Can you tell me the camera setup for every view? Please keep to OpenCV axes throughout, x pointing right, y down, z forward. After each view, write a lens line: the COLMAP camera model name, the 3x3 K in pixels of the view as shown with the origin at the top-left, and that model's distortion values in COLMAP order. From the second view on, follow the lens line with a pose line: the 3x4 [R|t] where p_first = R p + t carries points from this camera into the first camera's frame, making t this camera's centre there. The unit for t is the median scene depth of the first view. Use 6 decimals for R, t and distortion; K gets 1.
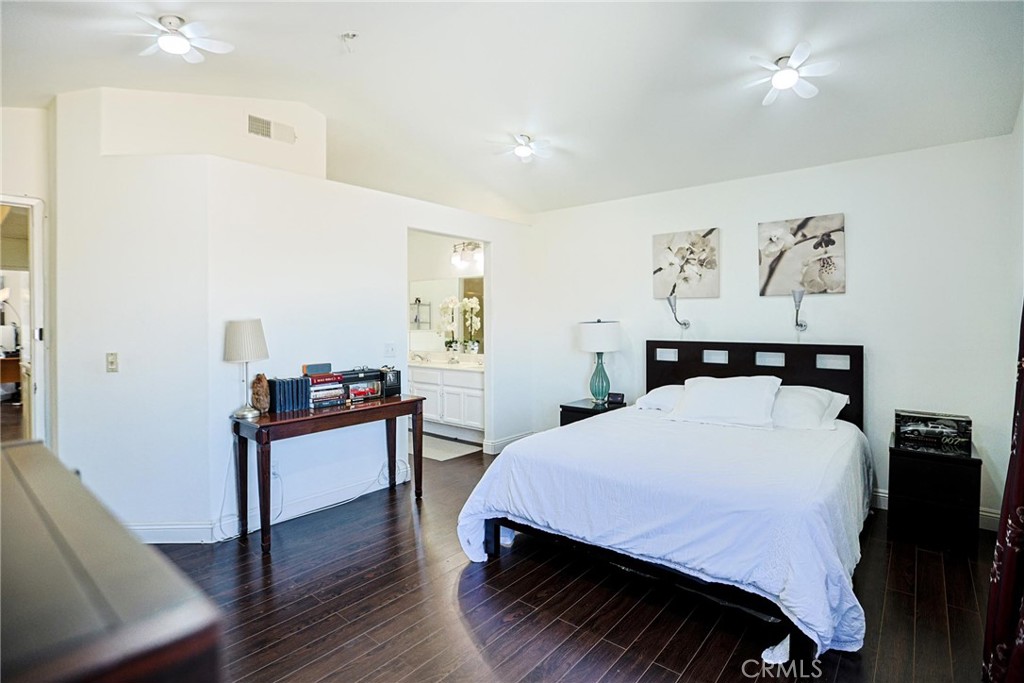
lens RADIAL K [[499.0, 0, 508.6], [0, 499.0, 325.1], [0, 0, 1]] dist [-0.033632, 0.001391]
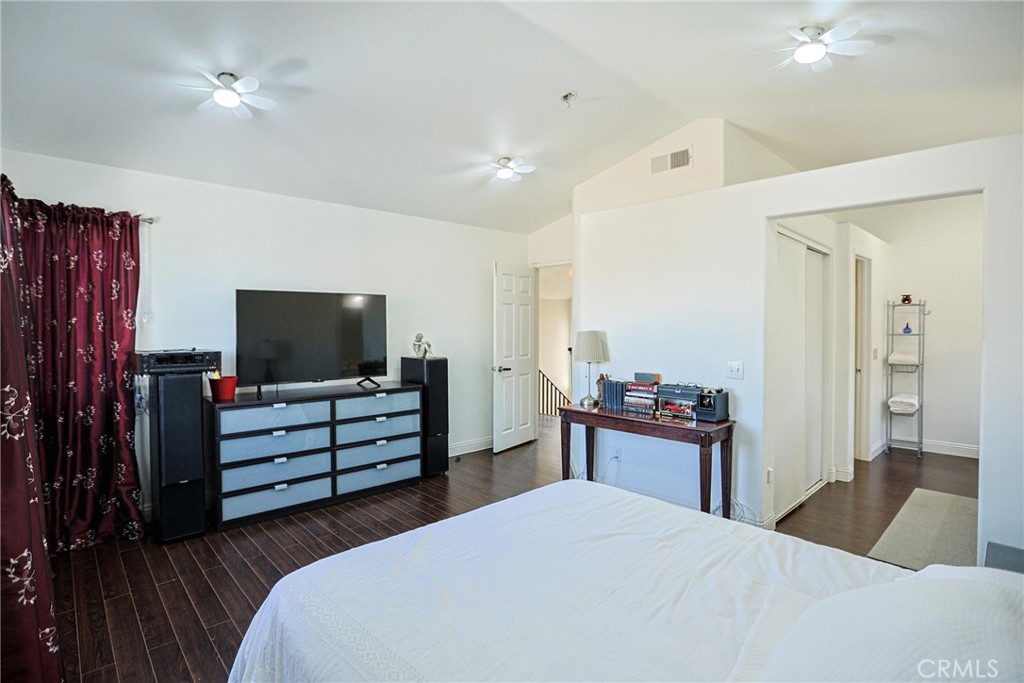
lens RADIAL K [[499.0, 0, 508.6], [0, 499.0, 325.1], [0, 0, 1]] dist [-0.033632, 0.001391]
pose [[-0.130334, 0.010484, -0.991415, 0.768656], [-0.005200, 0.999923, 0.011257, -0.040199], [0.991456, 0.006622, -0.130270, 0.867179]]
